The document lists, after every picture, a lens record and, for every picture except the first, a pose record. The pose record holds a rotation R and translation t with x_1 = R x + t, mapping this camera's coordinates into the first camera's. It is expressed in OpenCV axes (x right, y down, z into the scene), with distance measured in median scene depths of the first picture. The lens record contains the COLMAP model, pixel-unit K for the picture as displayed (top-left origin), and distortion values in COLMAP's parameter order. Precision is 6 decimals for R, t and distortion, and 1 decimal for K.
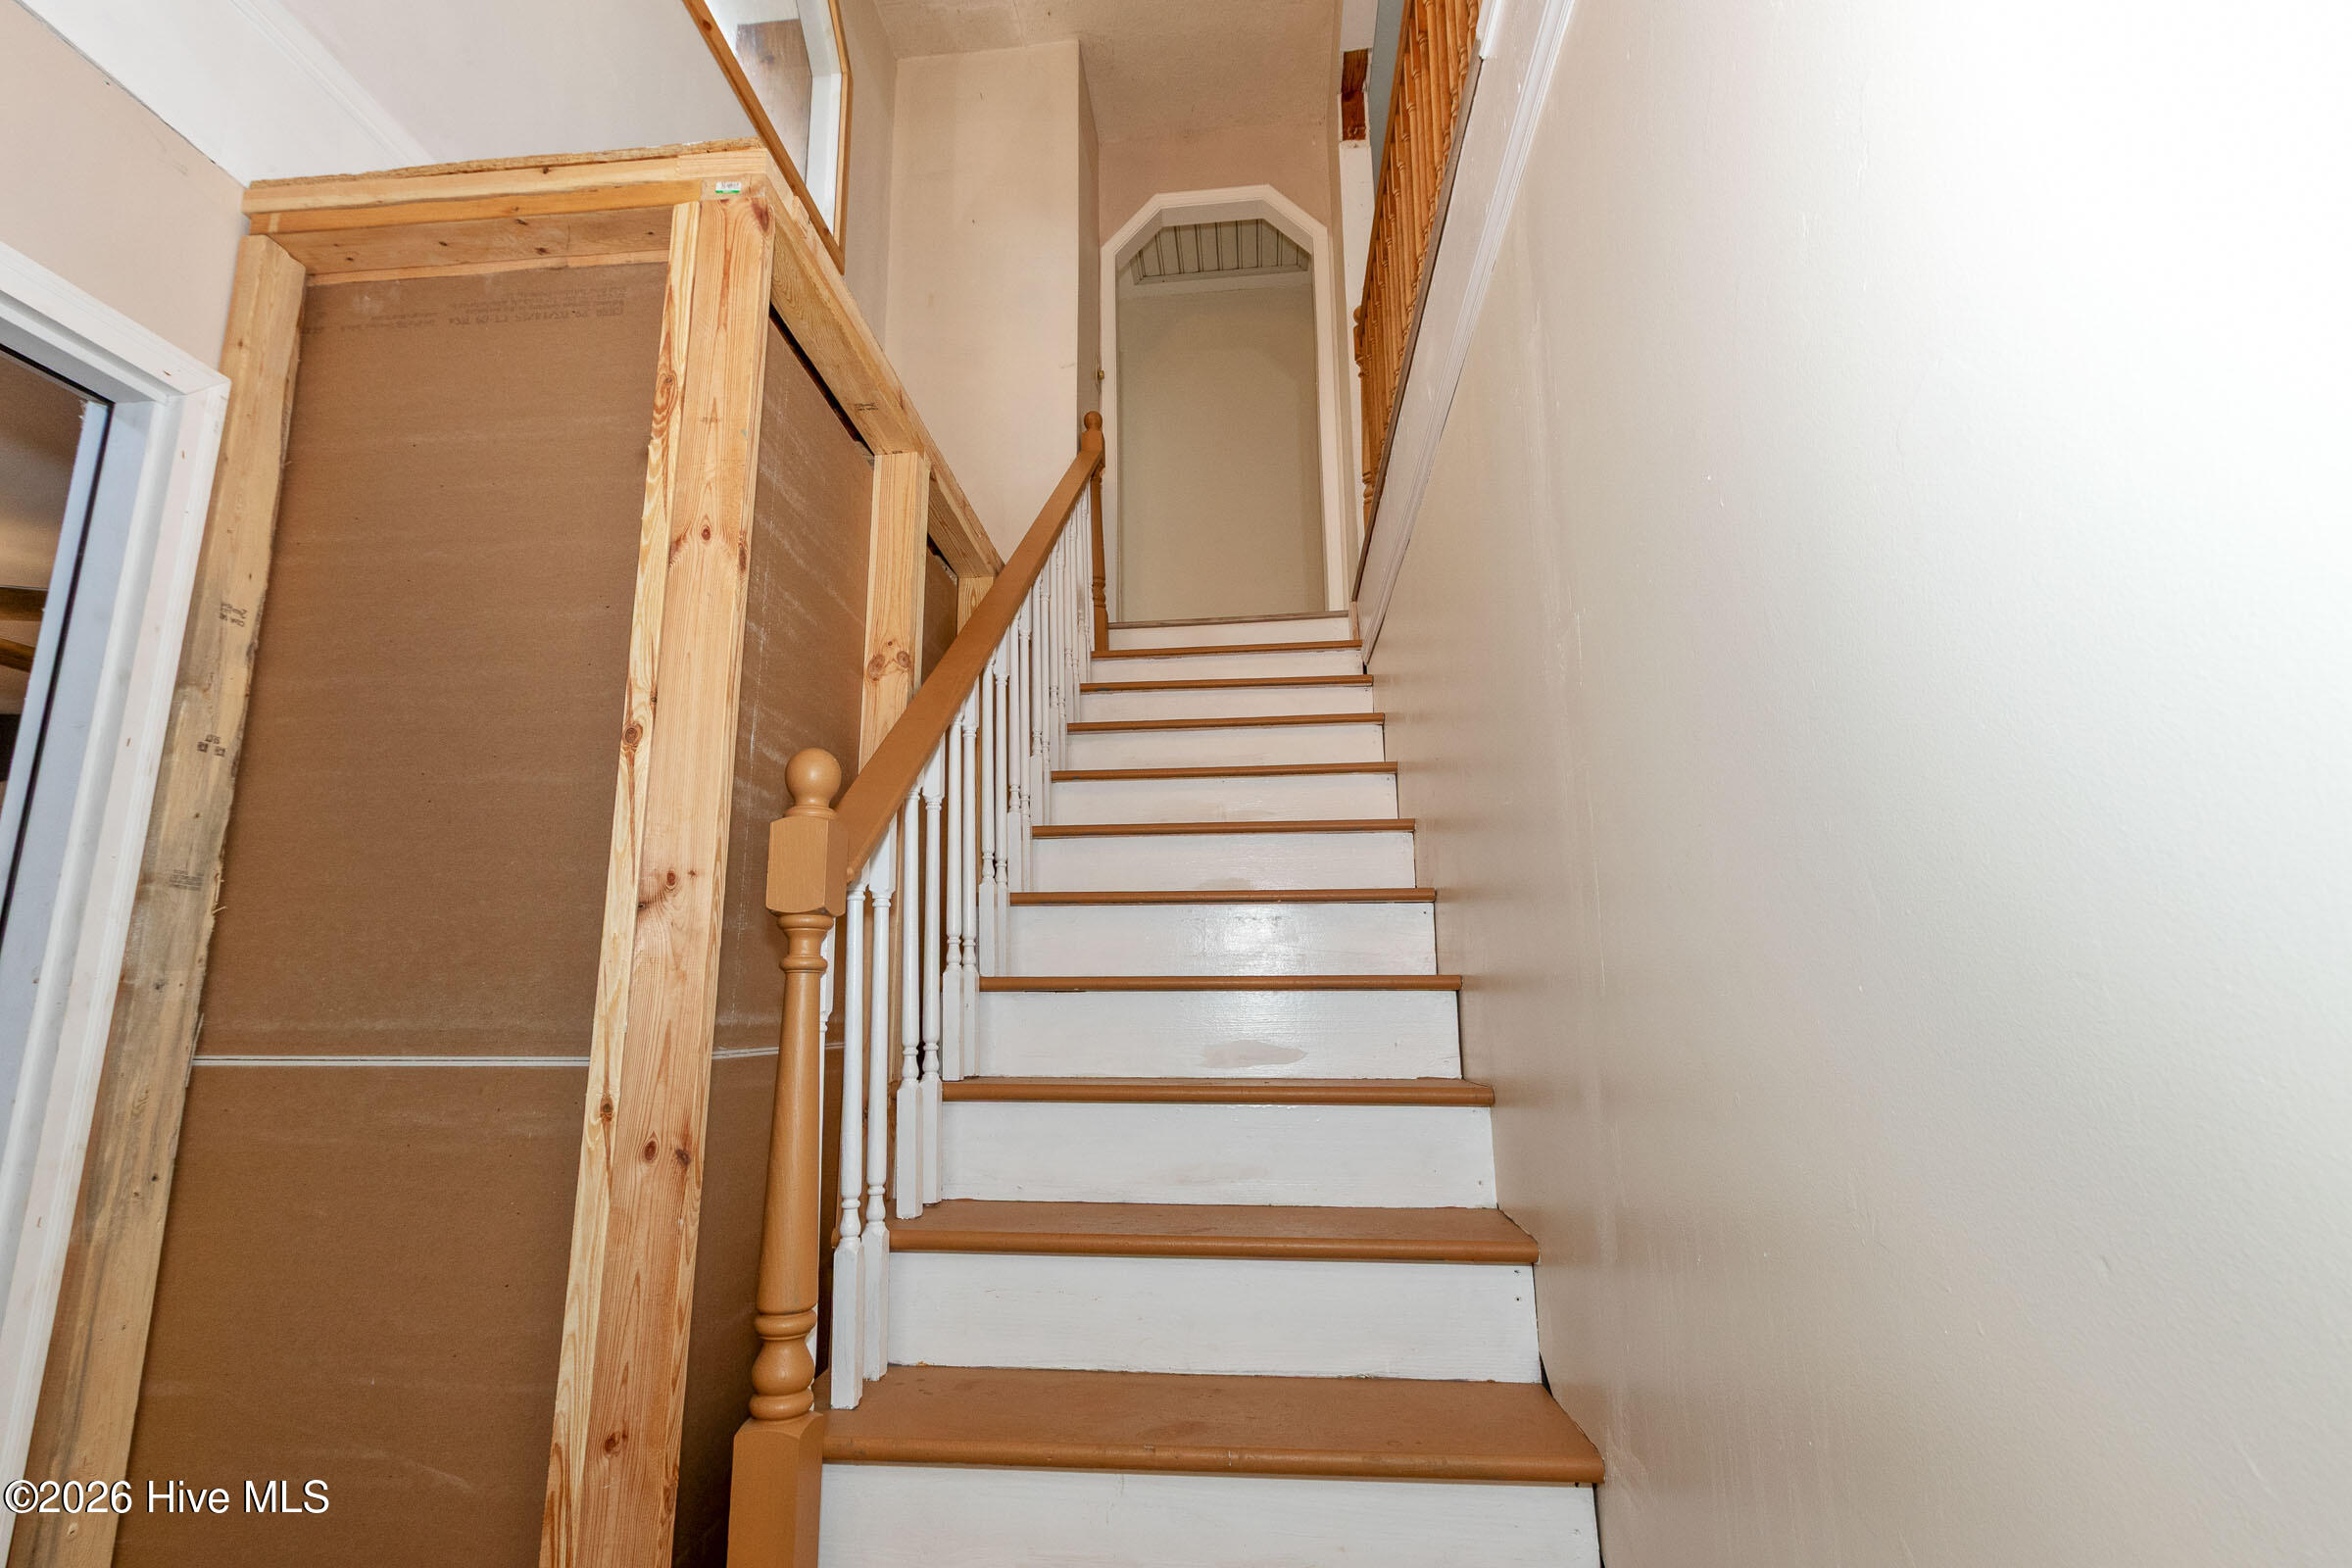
lens RADIAL K [[1120.7, 0, 1167.8], [0, 1120.7, 783.0], [0, 0, 1]] dist [0.015355, -0.003746]
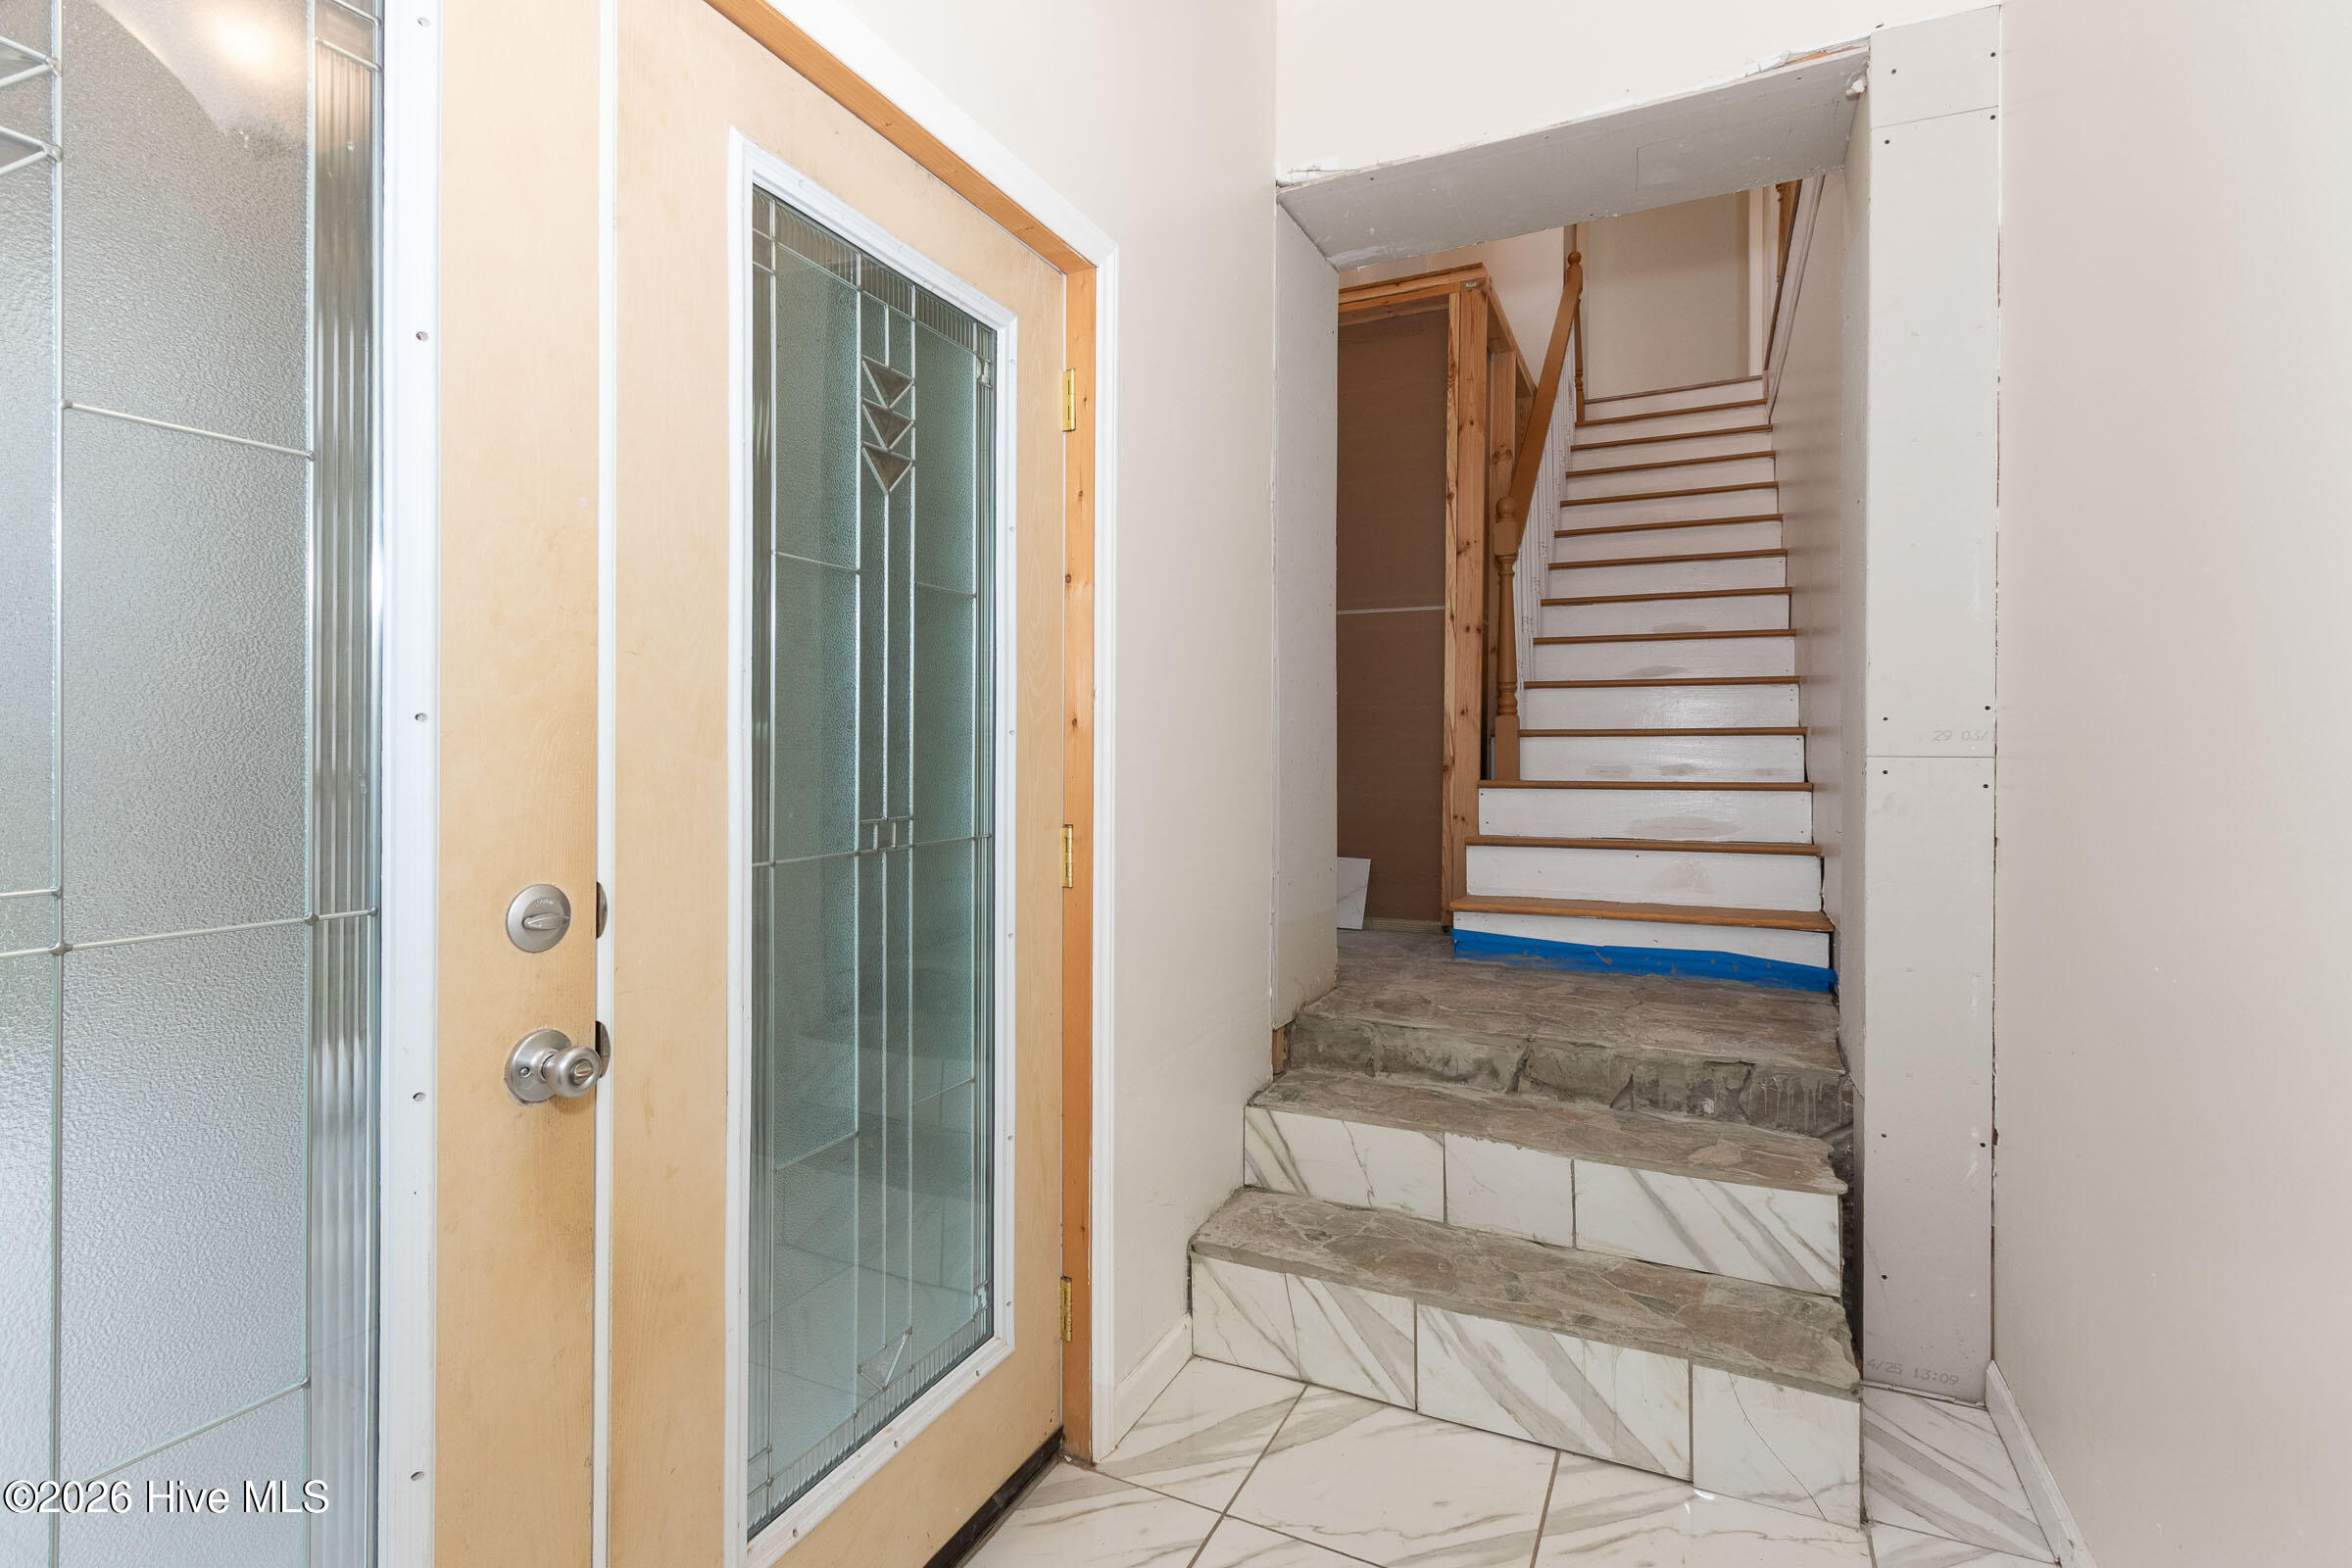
lens RADIAL K [[1120.7, 0, 1181.9], [0, 1120.7, 760.6], [0, 0, 1]] dist [0.015355, -0.003746]
pose [[0.938237, 0.009127, -0.345873, -0.044874], [0.060622, 0.979852, 0.190304, 0.014001], [0.340641, -0.199518, 0.918780, -0.874967]]
